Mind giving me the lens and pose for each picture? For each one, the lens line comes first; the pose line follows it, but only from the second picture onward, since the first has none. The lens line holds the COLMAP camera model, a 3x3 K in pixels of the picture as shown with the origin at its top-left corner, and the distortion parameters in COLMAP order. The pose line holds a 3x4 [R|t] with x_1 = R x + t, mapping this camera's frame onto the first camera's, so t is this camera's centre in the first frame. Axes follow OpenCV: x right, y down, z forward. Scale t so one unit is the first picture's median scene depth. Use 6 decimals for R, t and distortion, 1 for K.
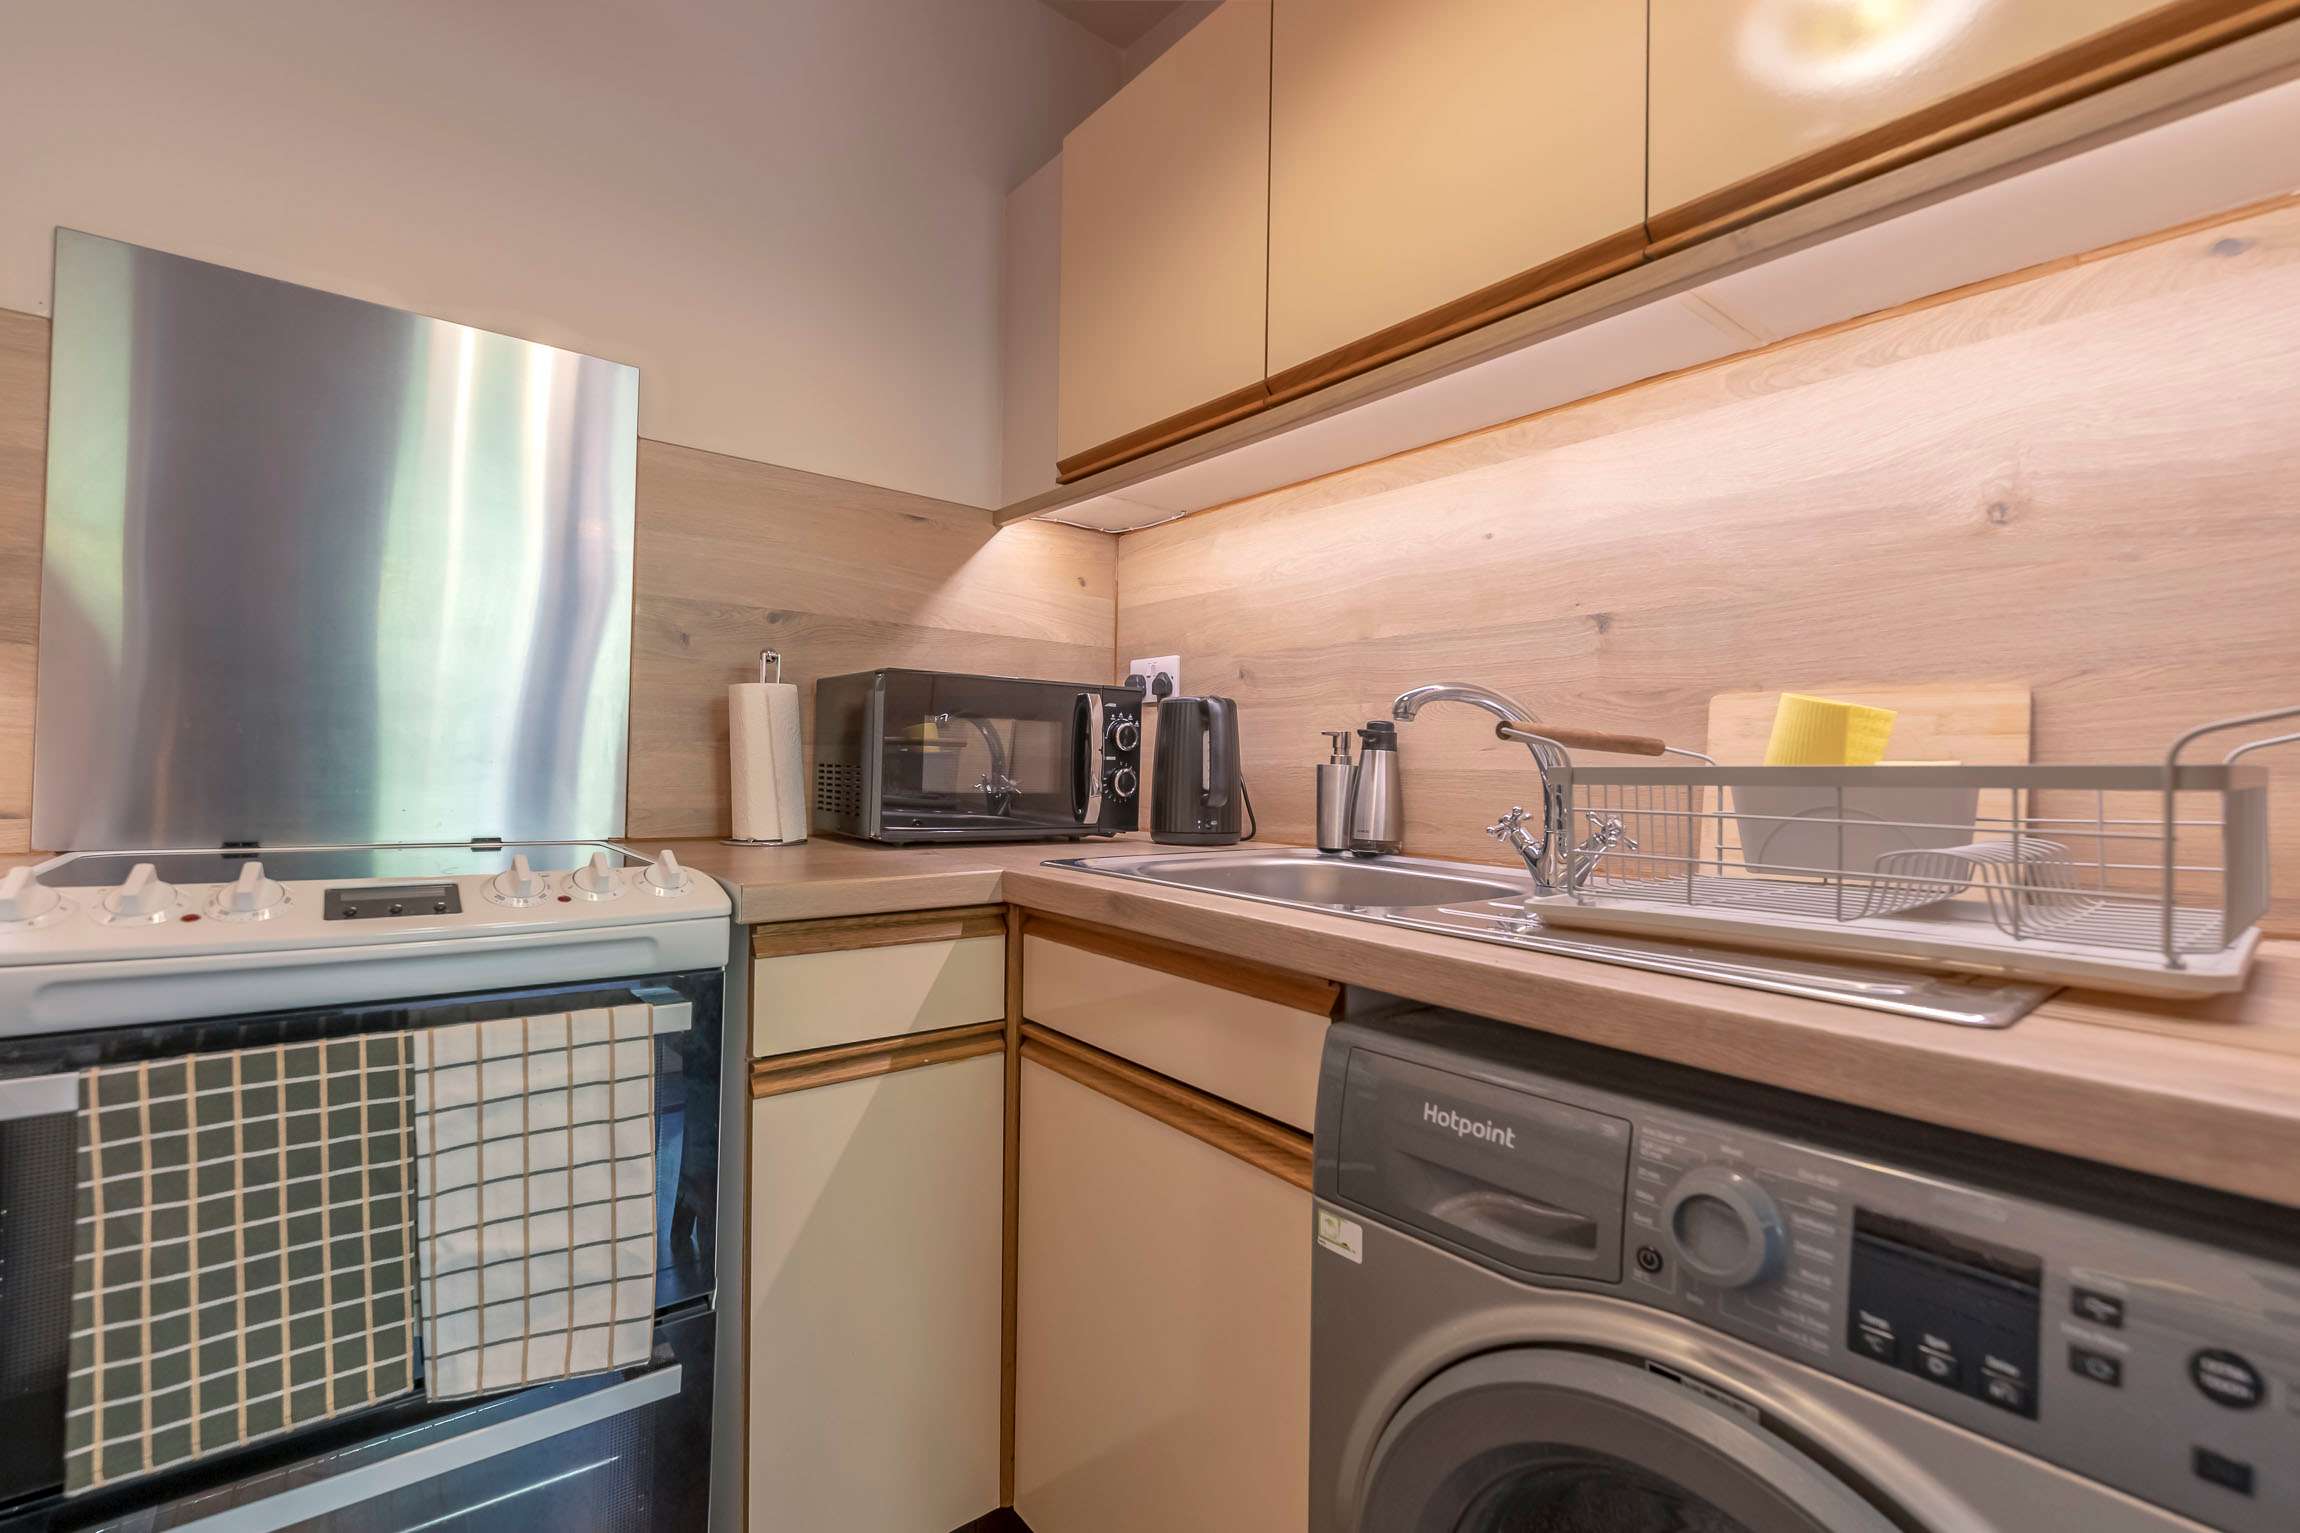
lens RADIAL K [[988.1, 0, 1141.0], [0, 988.1, 764.4], [0, 0, 1]] dist [-0.002302, -0.000055]
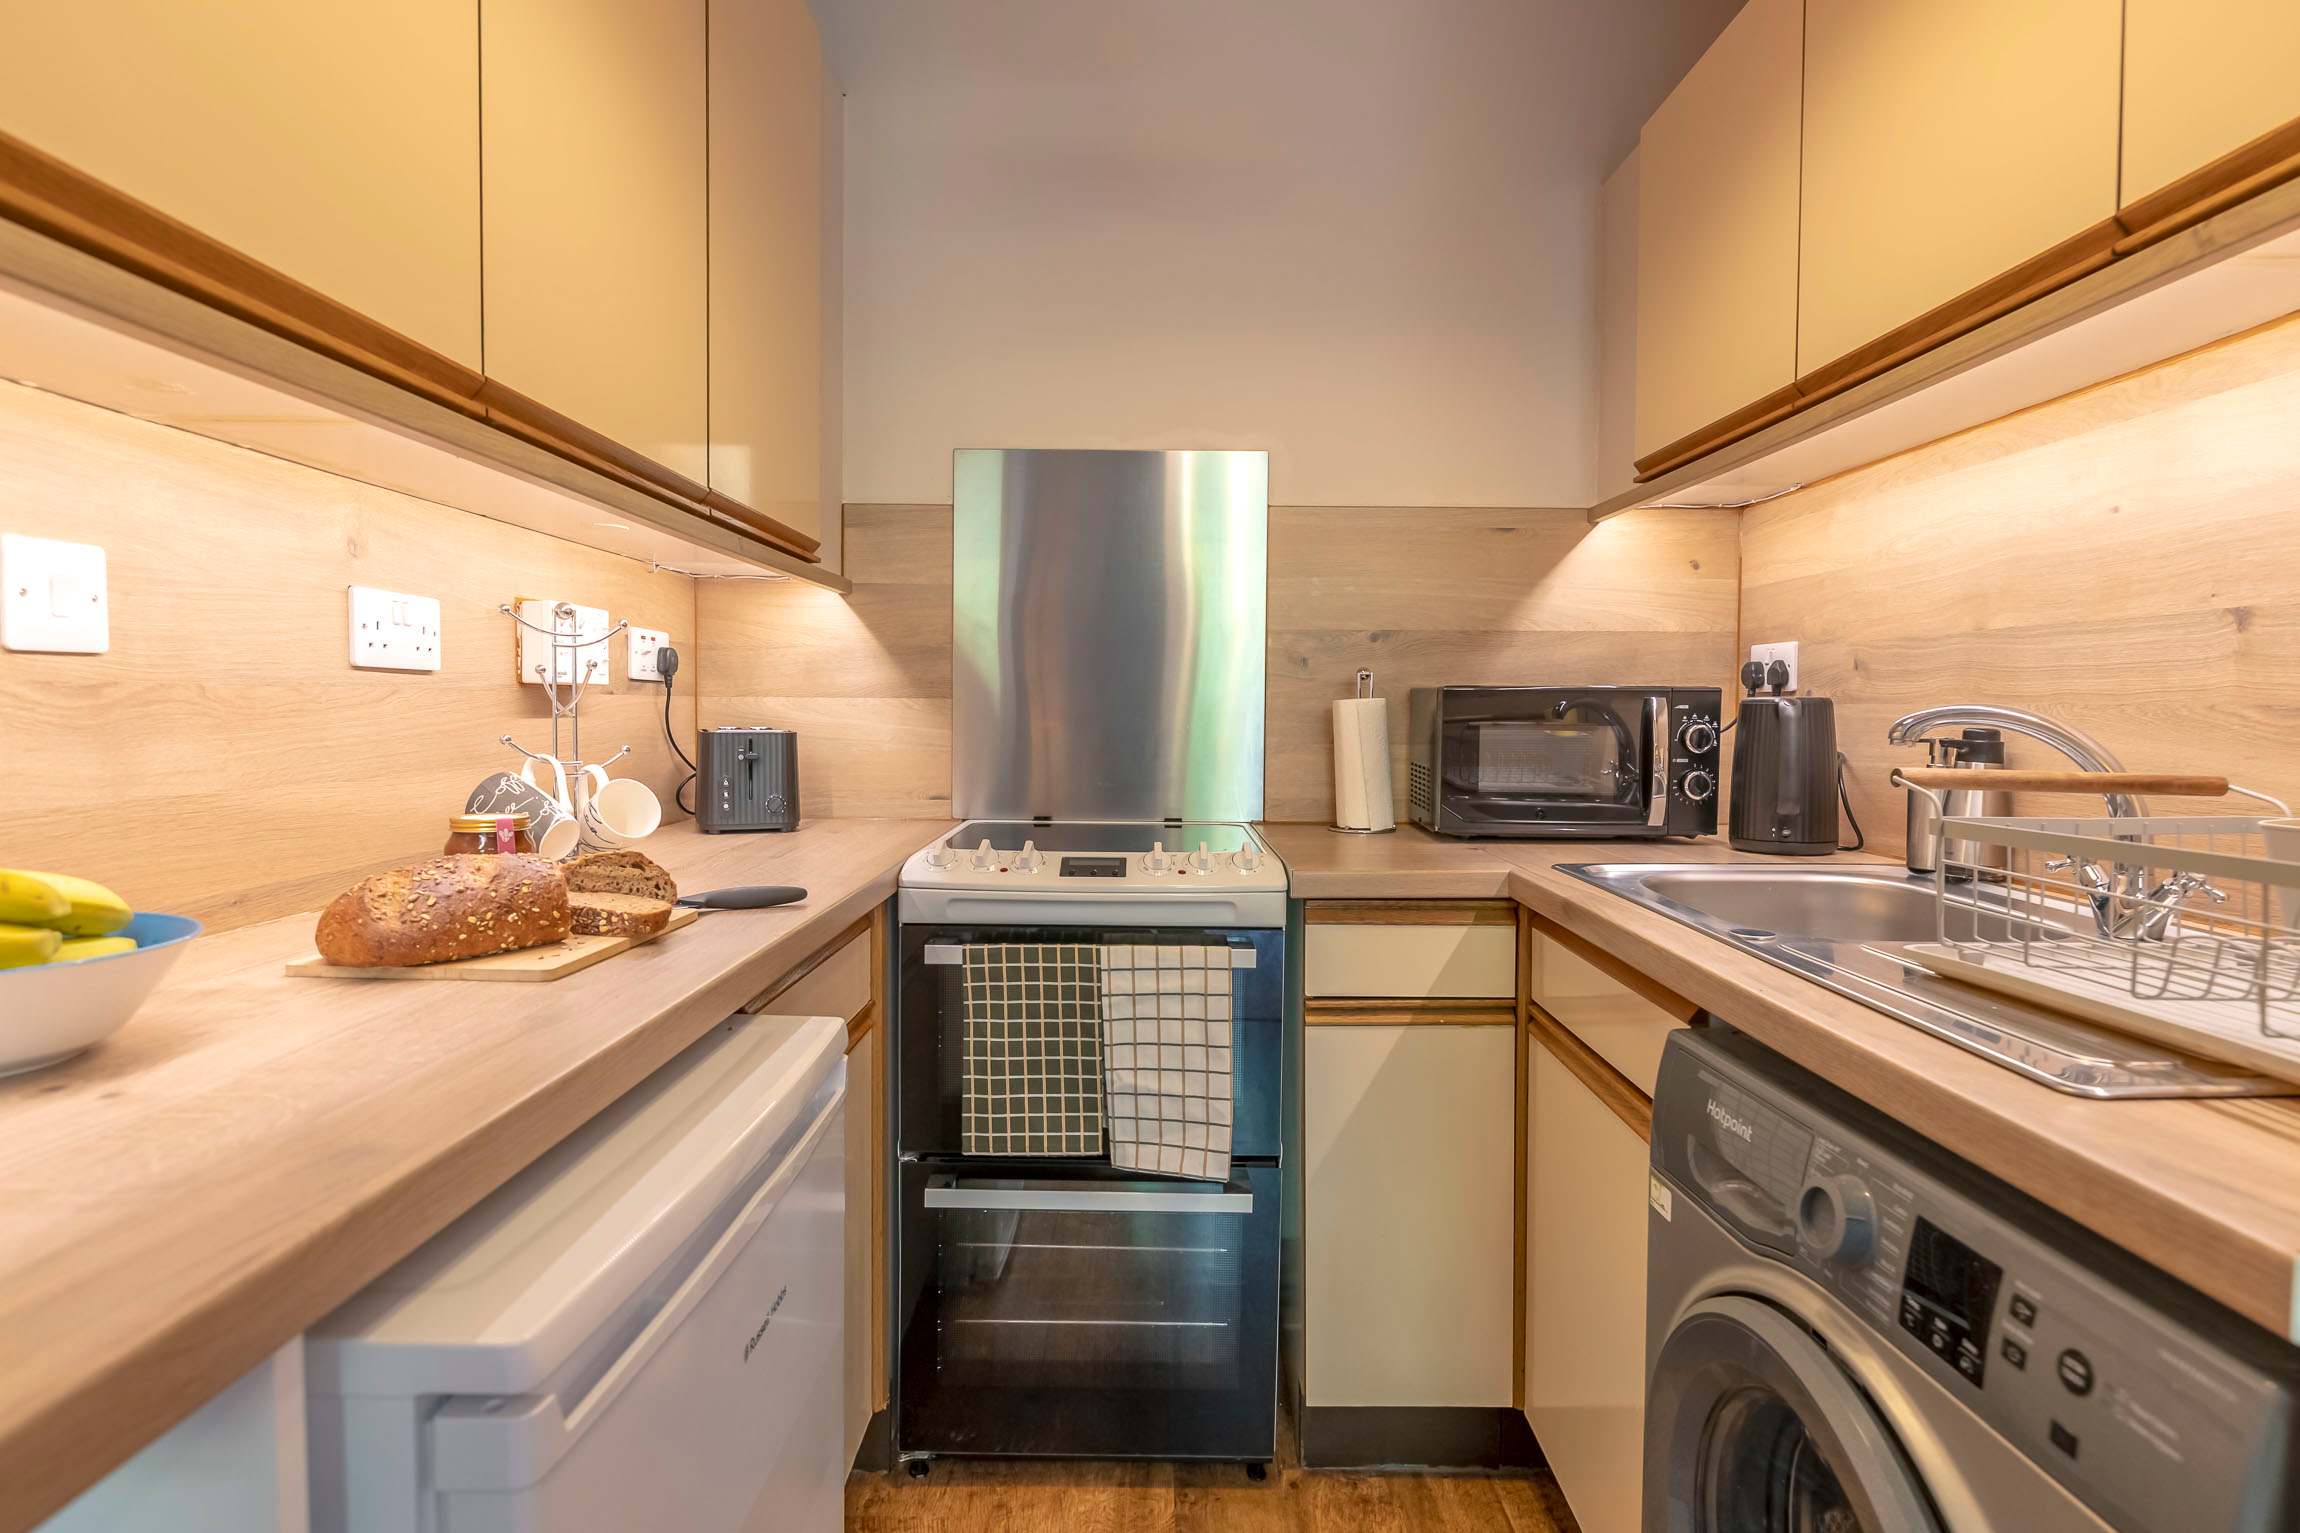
lens RADIAL K [[1158.0, 0, 1163.6], [0, 1158.0, 755.8], [0, 0, 1]] dist [-0.014733, 0.000726]
pose [[0.775997, 0.012635, -0.630610, 0.415260], [0.015813, 0.999095, 0.039476, -0.091260], [0.630538, -0.040605, 0.775095, -0.316453]]
